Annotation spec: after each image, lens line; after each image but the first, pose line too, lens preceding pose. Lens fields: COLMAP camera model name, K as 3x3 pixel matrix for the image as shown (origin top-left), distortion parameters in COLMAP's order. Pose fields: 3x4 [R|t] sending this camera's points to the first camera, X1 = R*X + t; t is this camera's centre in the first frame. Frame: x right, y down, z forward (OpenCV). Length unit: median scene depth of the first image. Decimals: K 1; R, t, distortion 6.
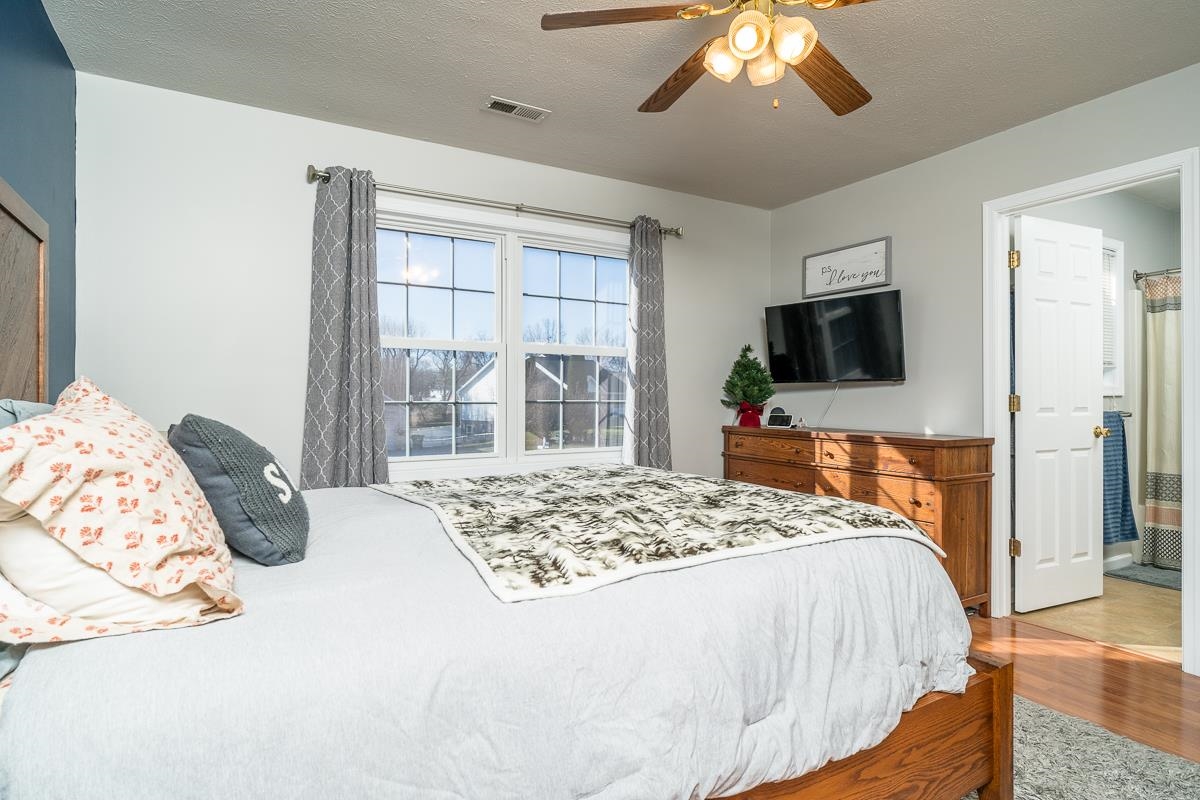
lens RADIAL K [[622.7, 0, 599.5], [0, 622.7, 404.7], [0, 0, 1]] dist [-0.005607, 0.000710]
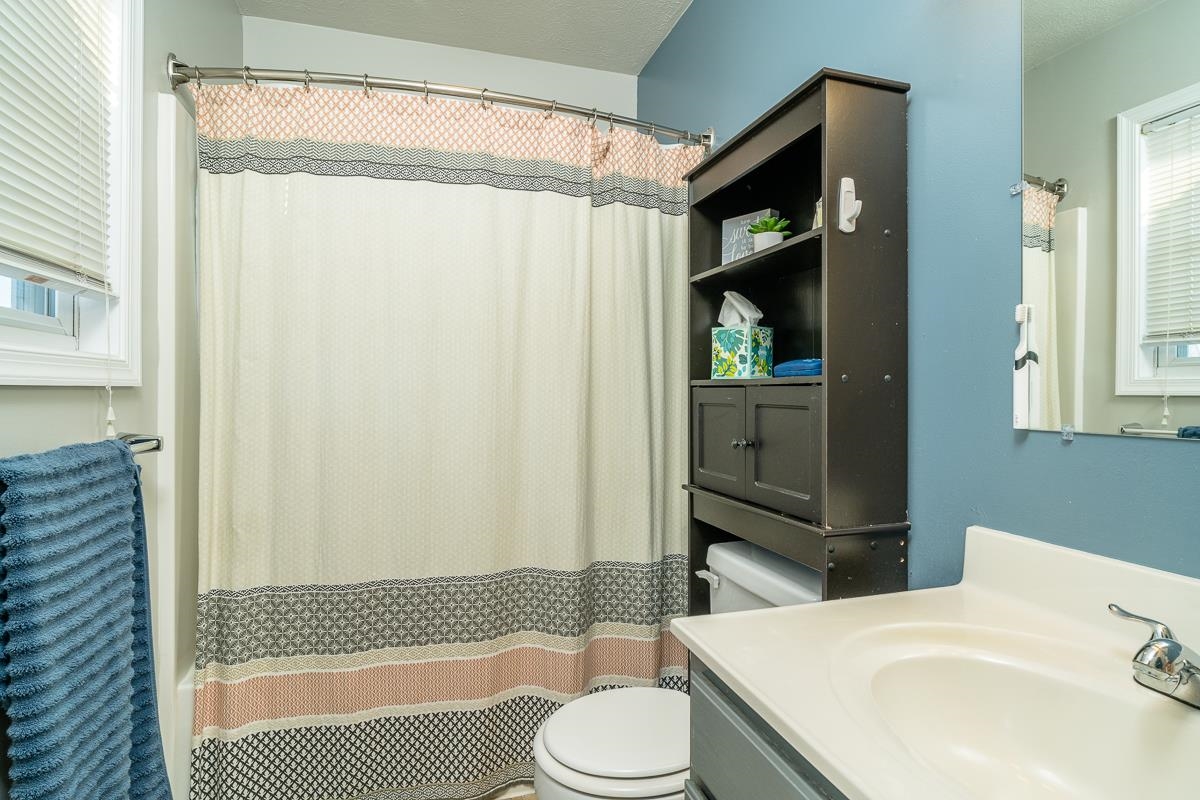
lens RADIAL K [[622.7, 0, 603.7], [0, 622.7, 395.3], [0, 0, 1]] dist [-0.005607, 0.000710]
pose [[0.222433, 0.006573, 0.974926, 1.037747], [-0.004505, 0.999974, -0.005714, -0.015880], [-0.974938, -0.003121, 0.222457, 1.231325]]
